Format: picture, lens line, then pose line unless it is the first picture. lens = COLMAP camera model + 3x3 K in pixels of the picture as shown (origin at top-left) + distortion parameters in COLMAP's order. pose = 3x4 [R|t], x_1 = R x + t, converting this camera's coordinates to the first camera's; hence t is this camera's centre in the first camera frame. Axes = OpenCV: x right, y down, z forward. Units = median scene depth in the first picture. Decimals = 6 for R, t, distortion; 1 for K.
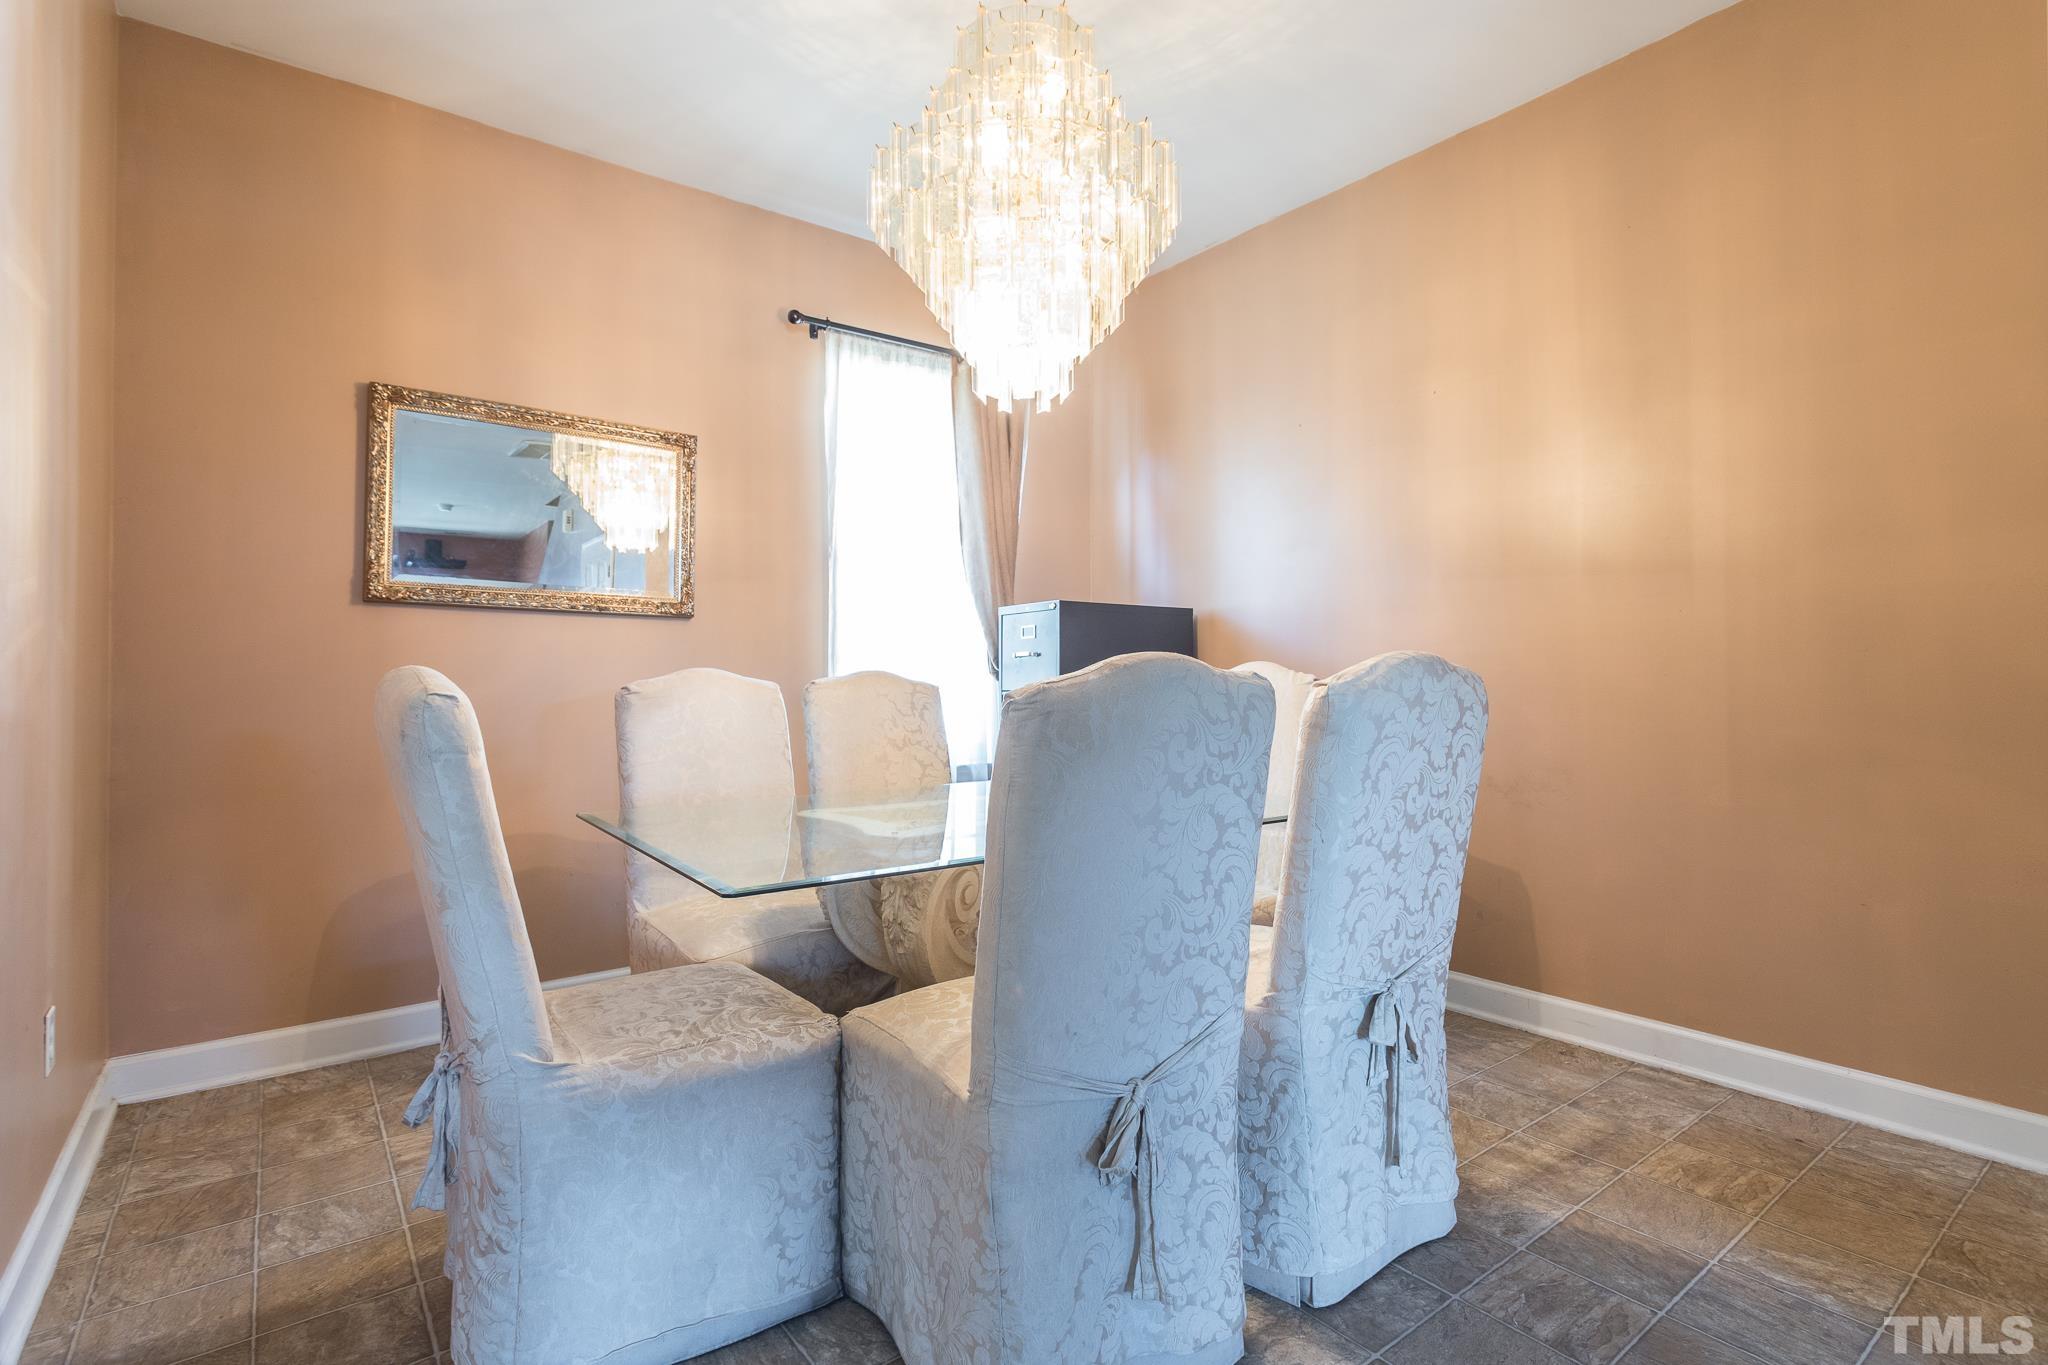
lens RADIAL K [[992.1, 0, 1023.0], [0, 992.1, 662.1], [0, 0, 1]] dist [0.005392, -0.001049]
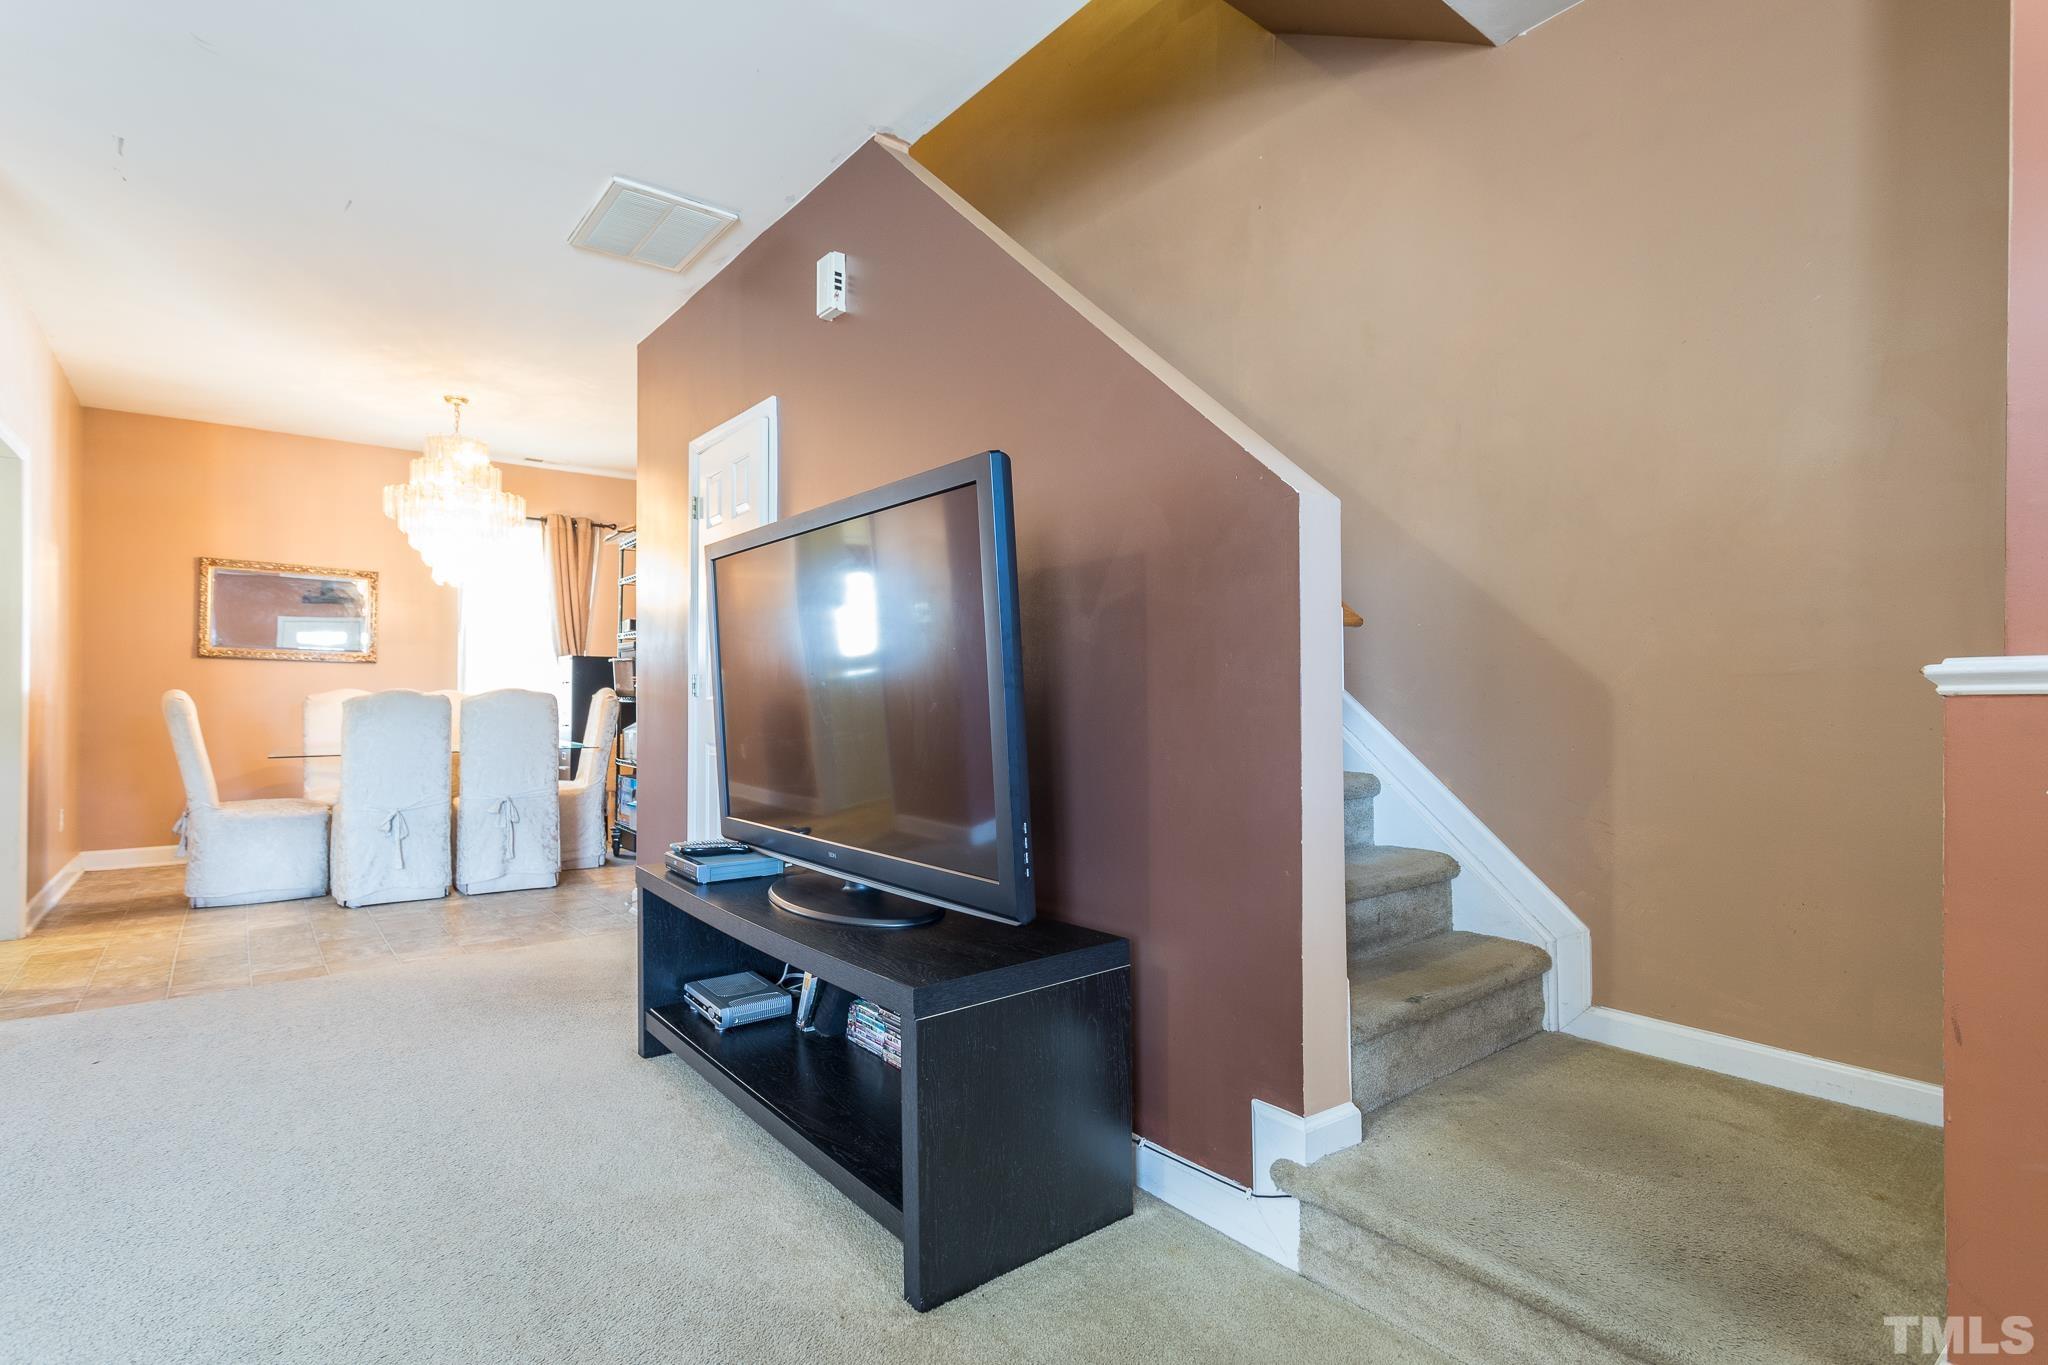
lens RADIAL K [[992.1, 0, 1021.4], [0, 992.1, 698.1], [0, 0, 1]] dist [0.005392, -0.001049]
pose [[0.999909, 0.005640, 0.012229, 1.118277], [-0.005799, 0.999898, 0.013052, -0.009374], [-0.012154, -0.013122, 0.999840, -1.207837]]
